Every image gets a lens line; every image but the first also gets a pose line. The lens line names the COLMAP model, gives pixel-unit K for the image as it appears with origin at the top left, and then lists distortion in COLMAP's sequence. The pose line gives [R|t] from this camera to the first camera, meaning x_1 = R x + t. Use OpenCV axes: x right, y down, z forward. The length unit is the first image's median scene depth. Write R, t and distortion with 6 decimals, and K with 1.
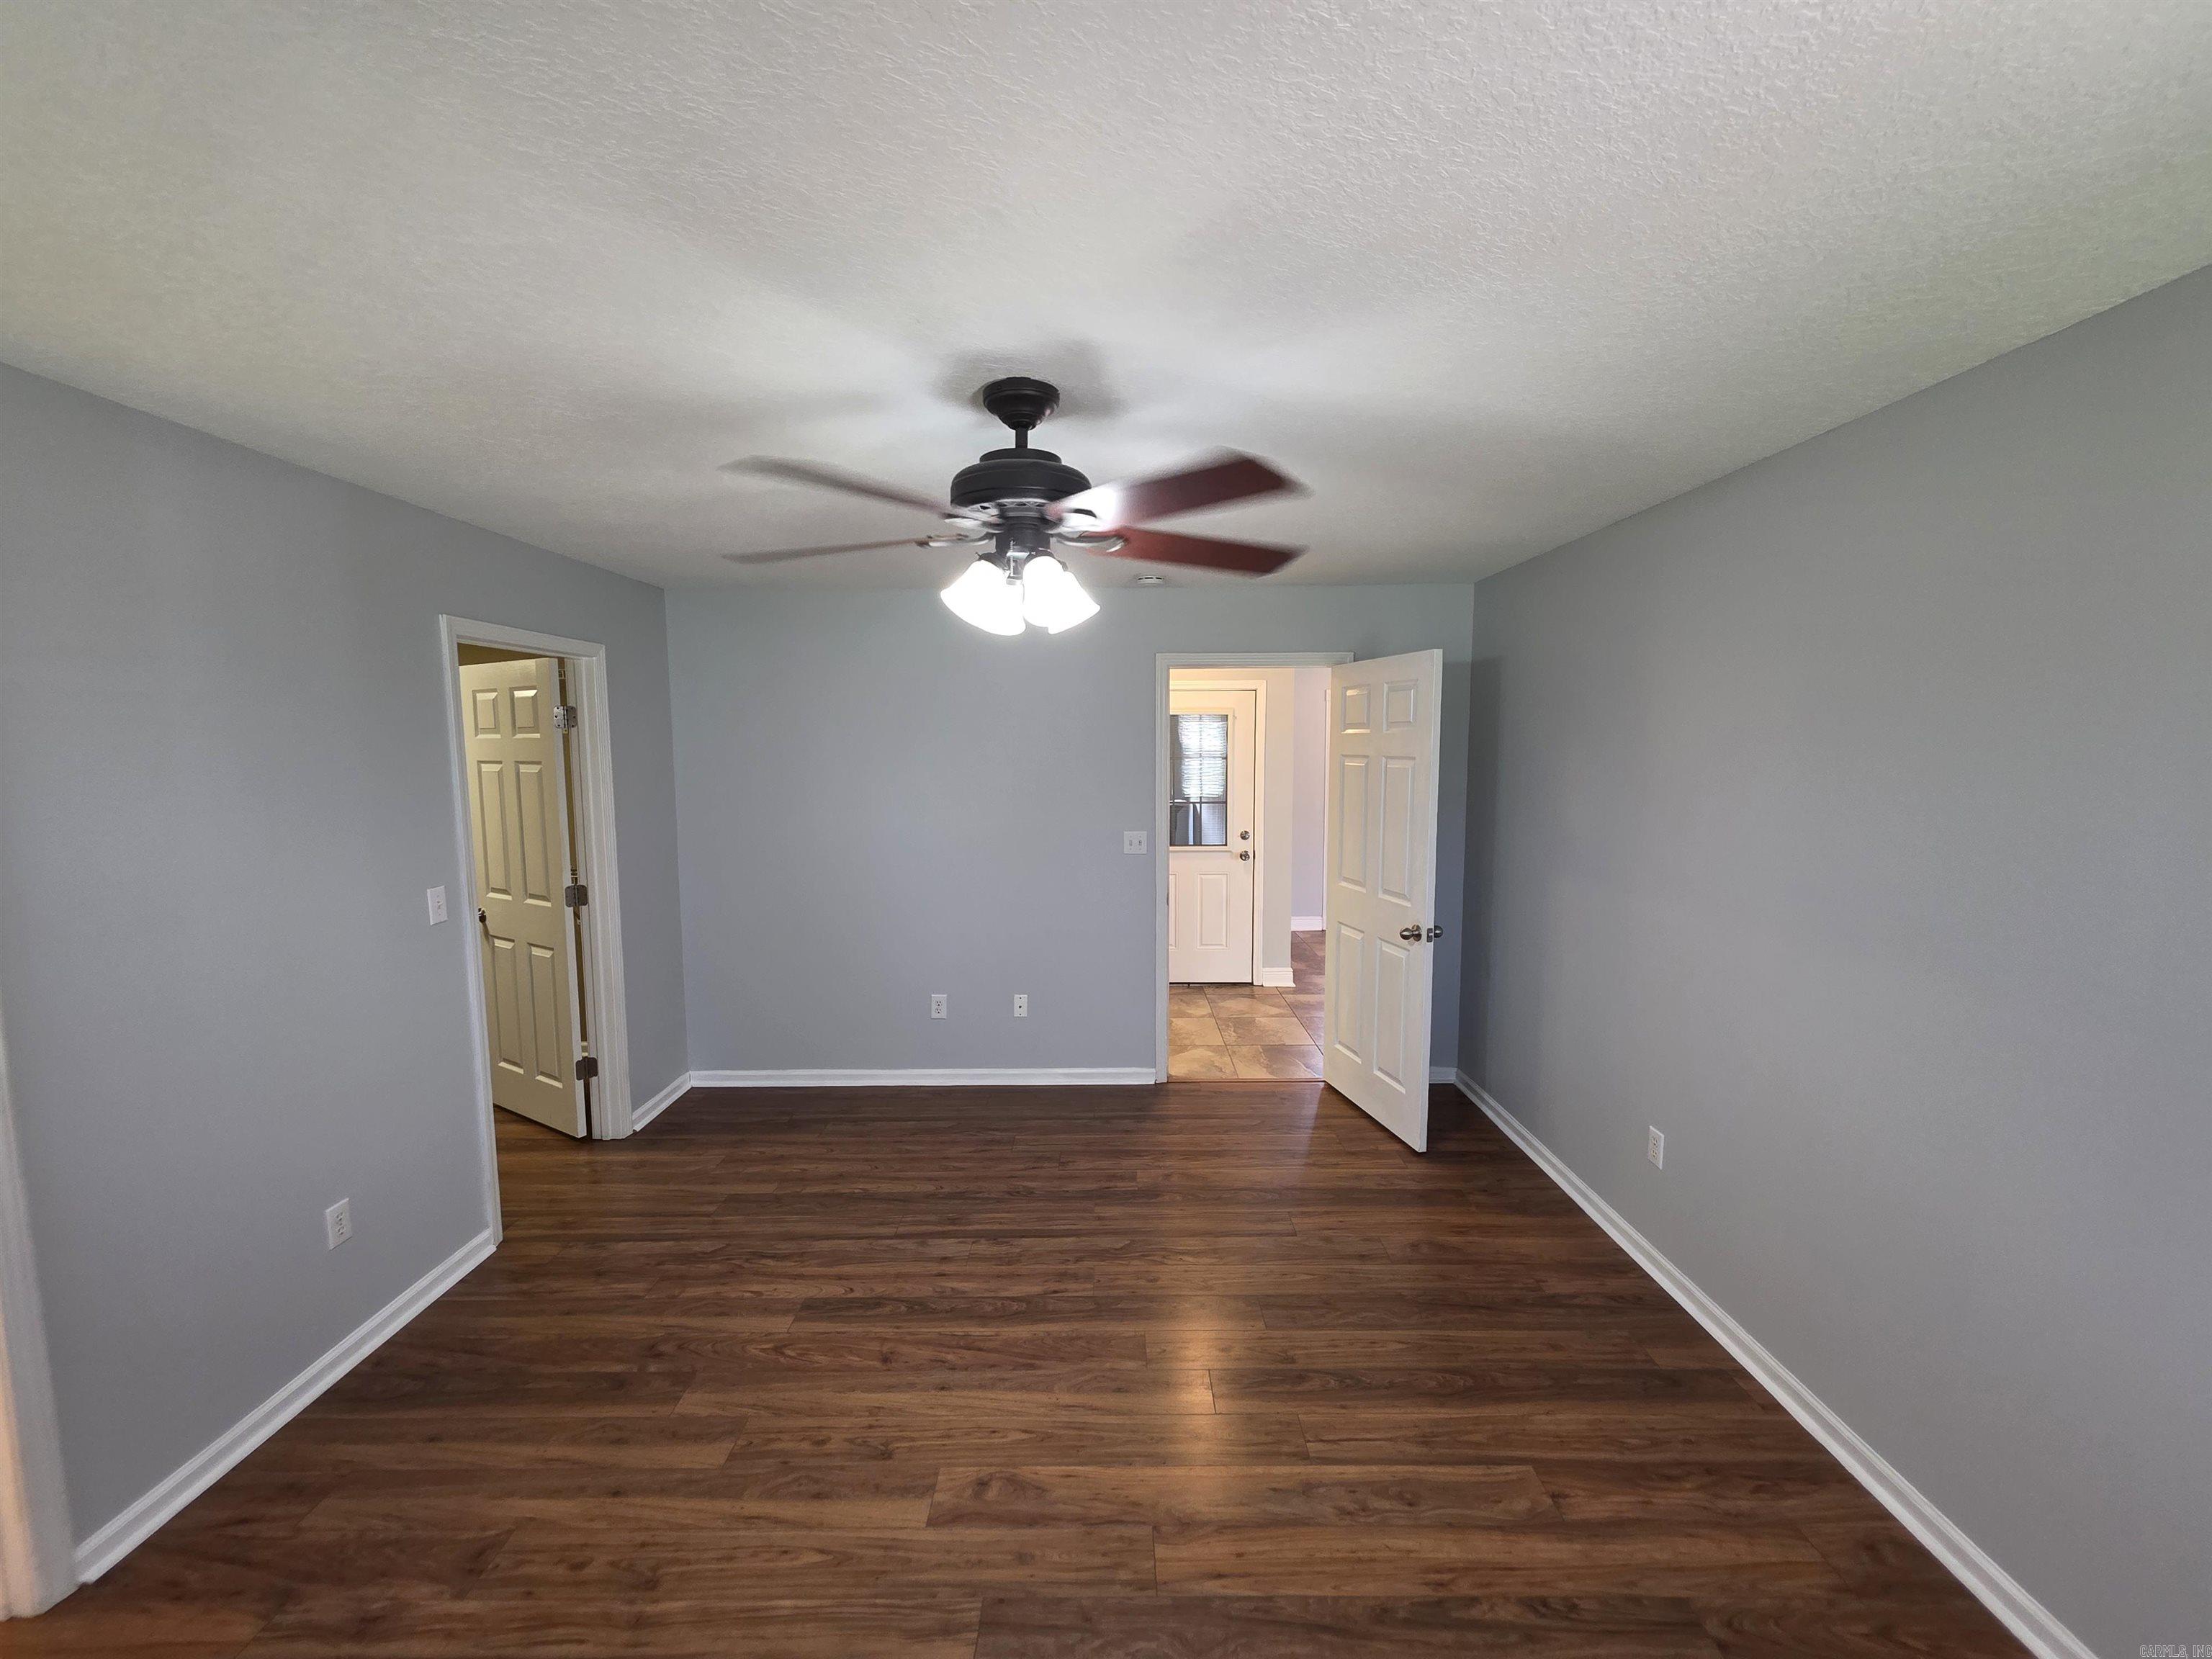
lens RADIAL K [[887.1, 0, 1103.3], [0, 887.1, 825.8], [0, 0, 1]] dist [0.004457, -0.001381]
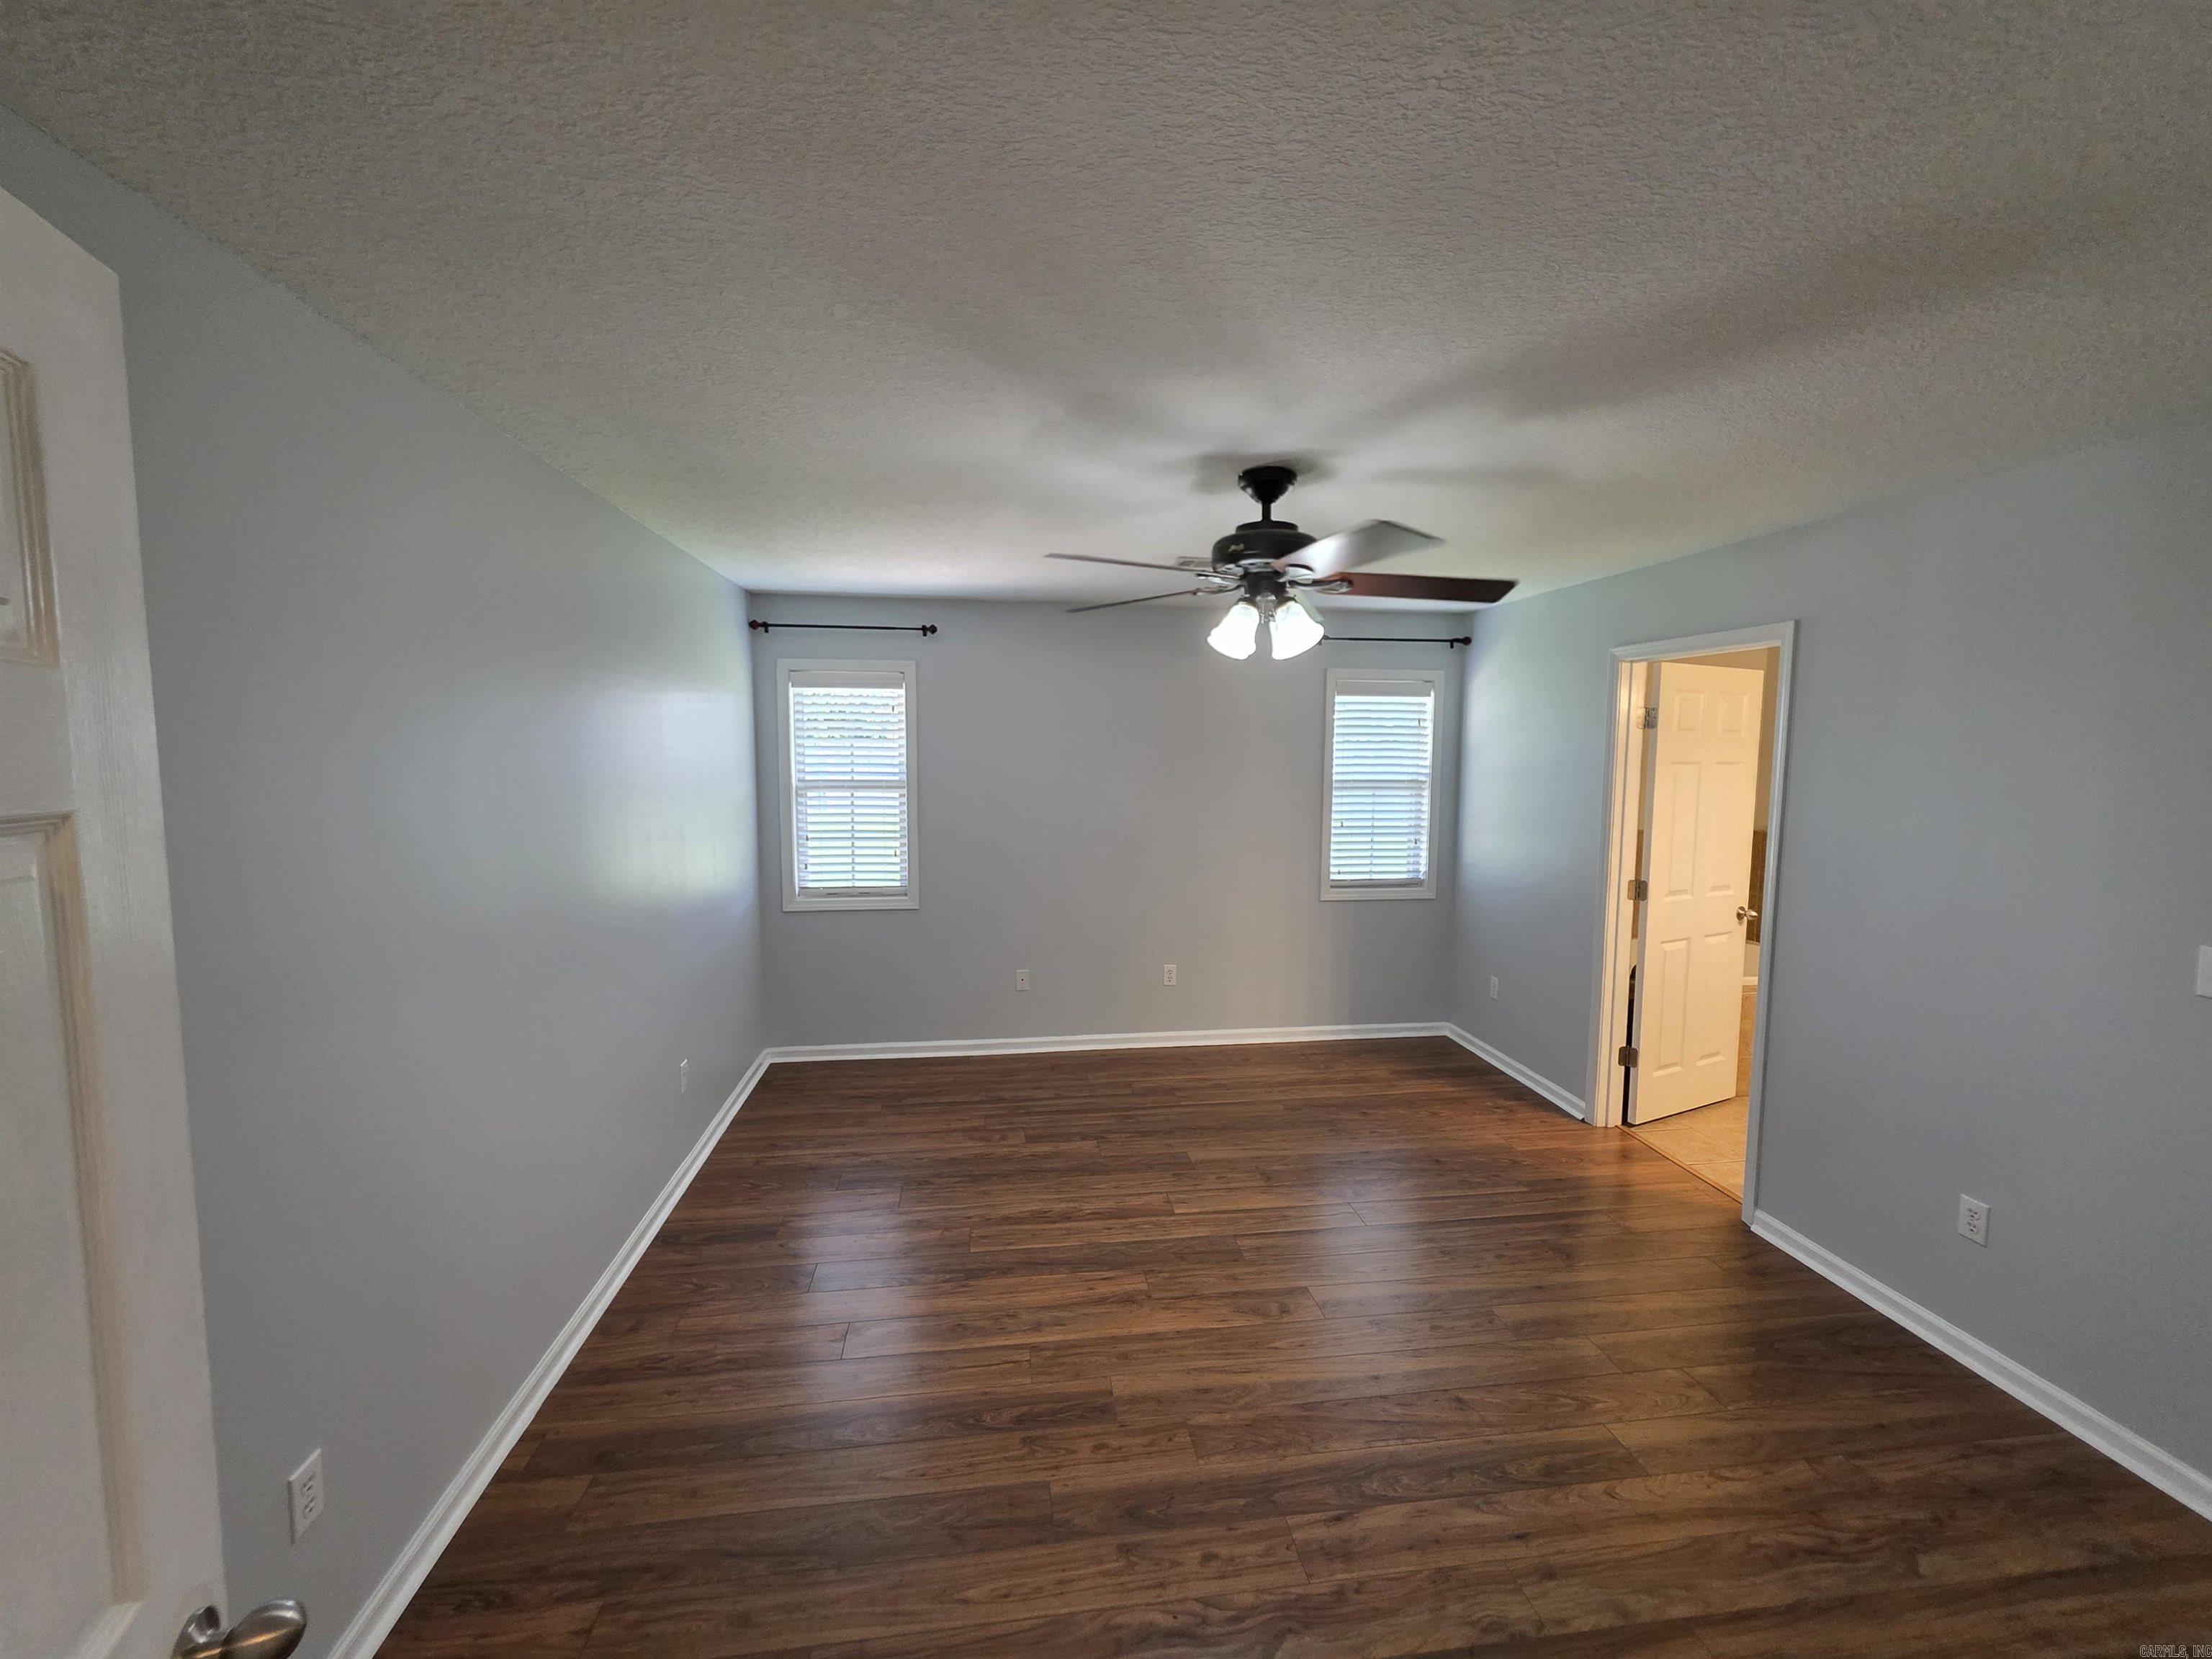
lens RADIAL K [[887.1, 0, 1104.8], [0, 887.1, 819.3], [0, 0, 1]] dist [0.004457, -0.001381]
pose [[-0.990062, 0.010772, -0.140221, 0.226877], [-0.014068, 0.984475, 0.174961, -0.145924], [0.139929, 0.175195, -0.974539, 1.590355]]
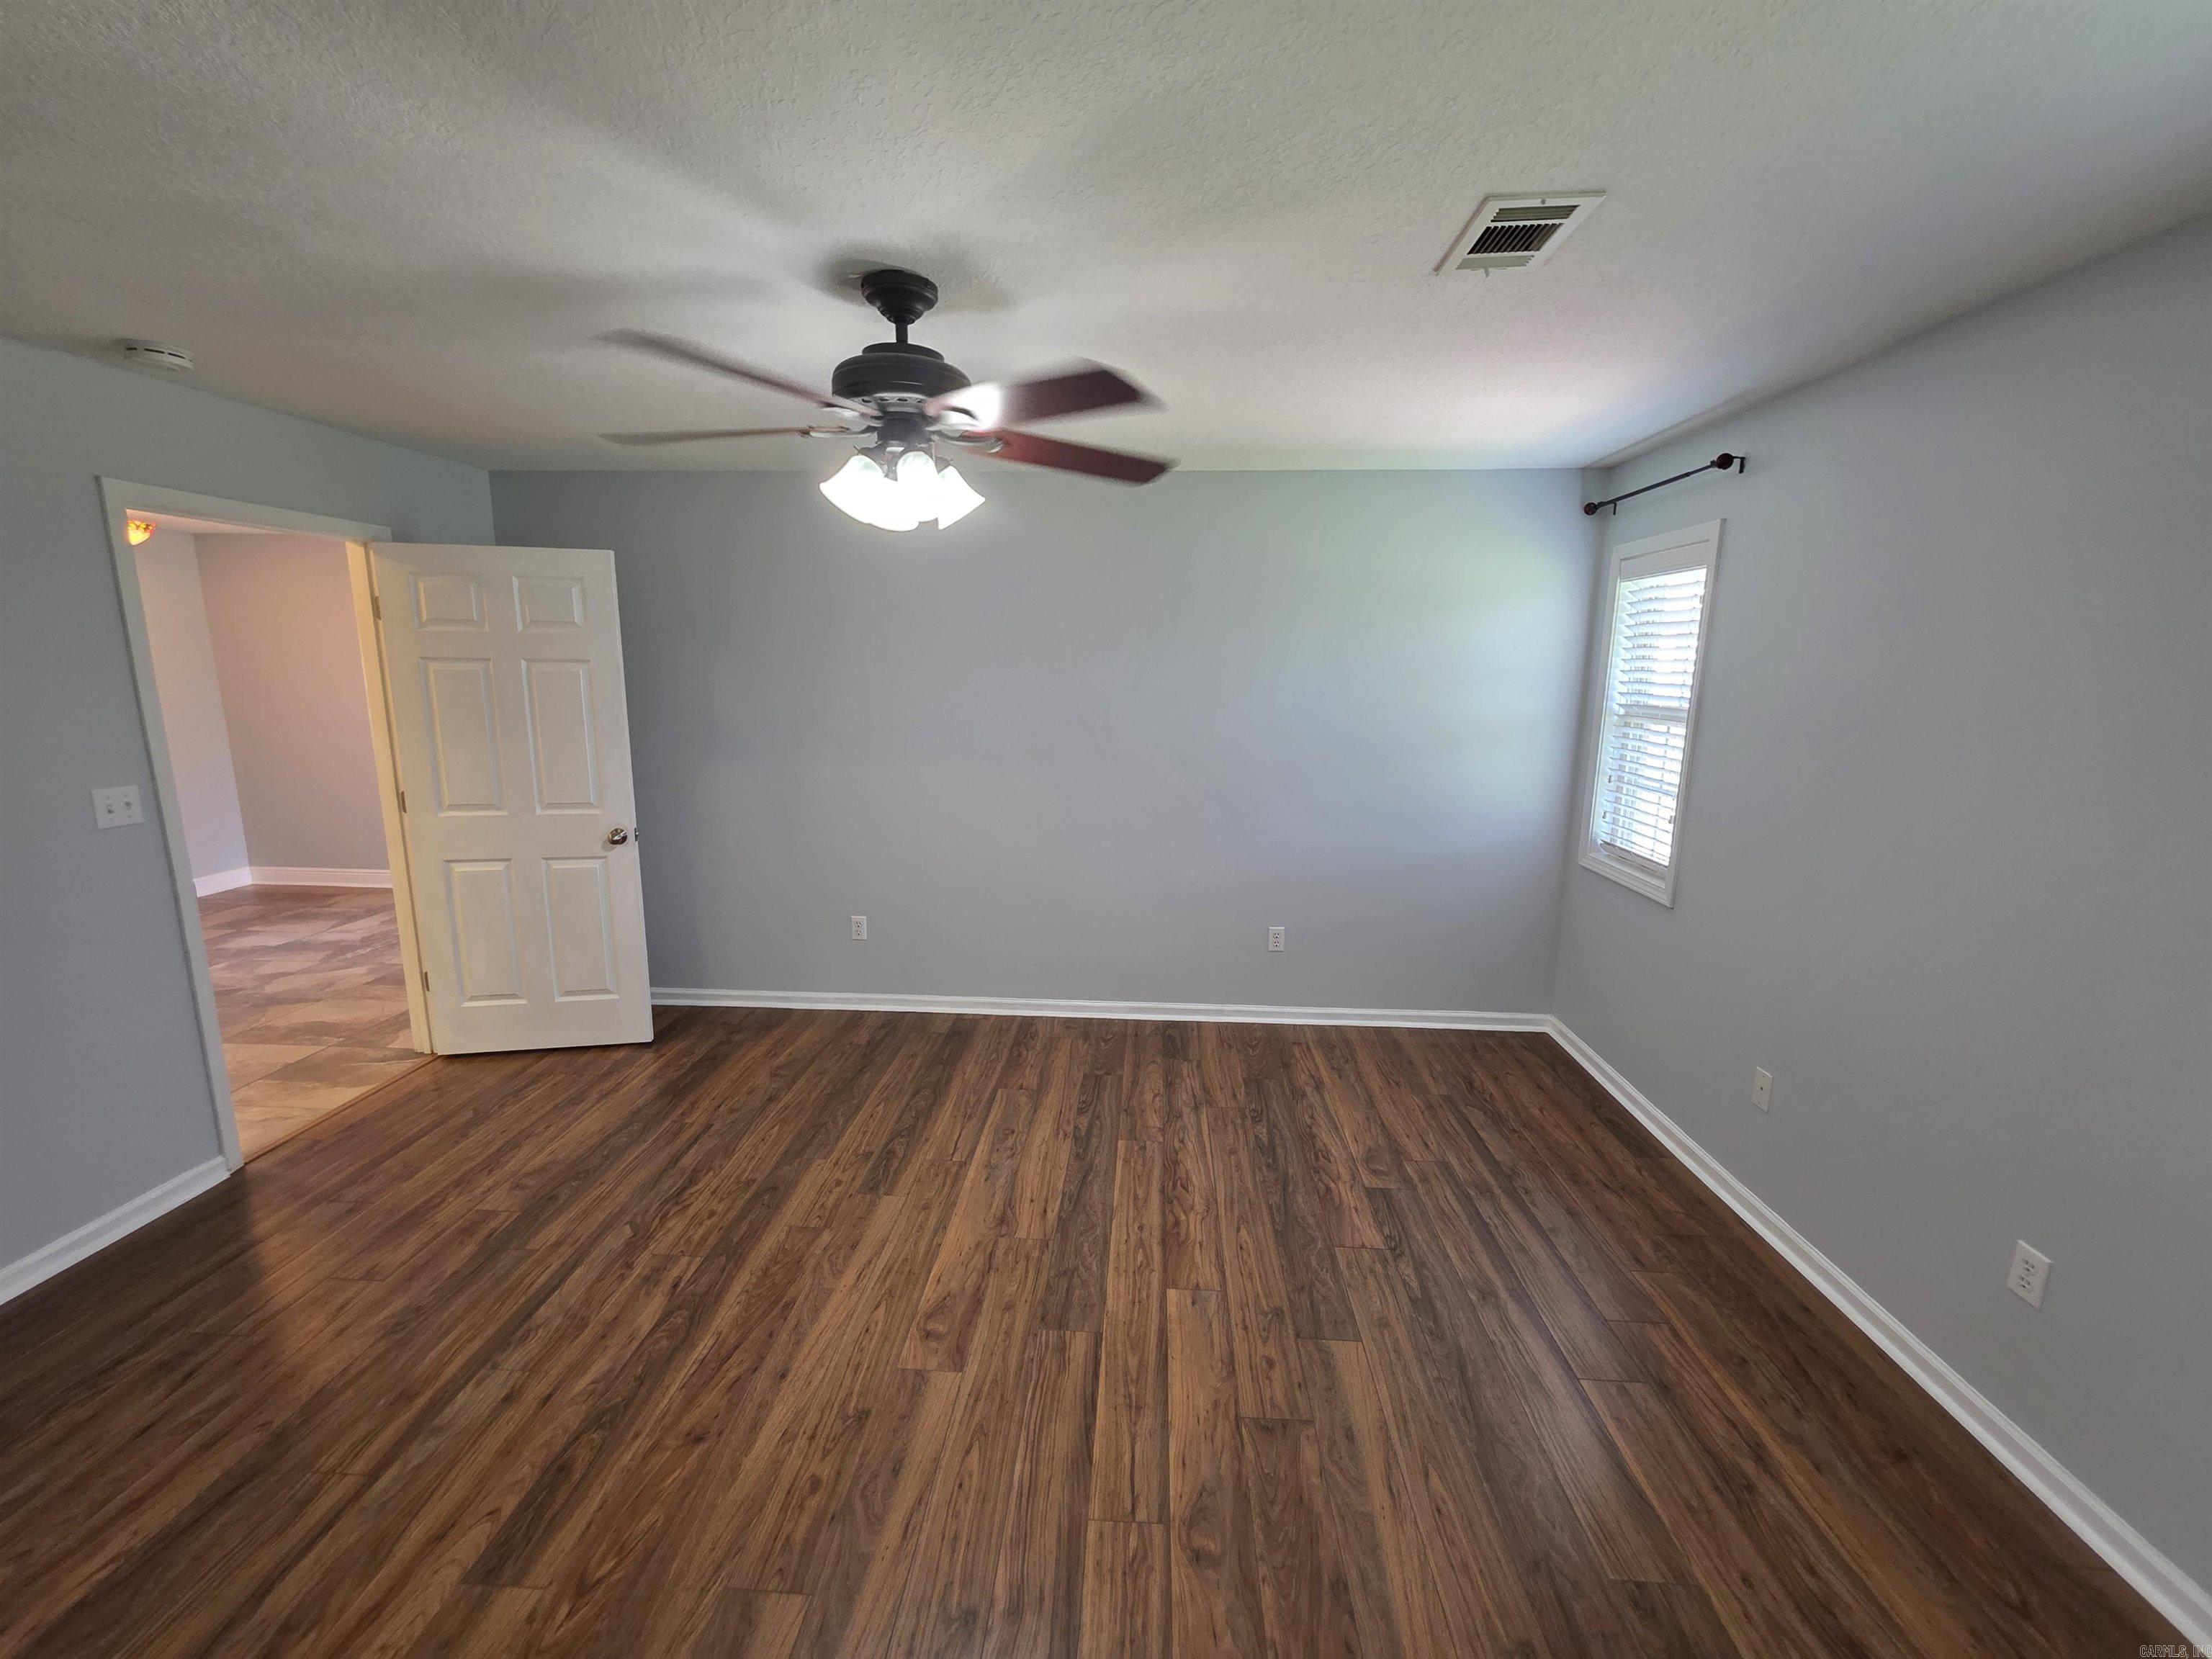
lens RADIAL K [[887.1, 0, 1107.8], [0, 887.1, 821.1], [0, 0, 1]] dist [0.004457, -0.001381]
pose [[0.049013, -0.170074, 0.984212, -0.813712], [0.084301, 0.982584, 0.165594, -0.022692], [-0.995234, 0.074854, 0.062497, 0.505637]]
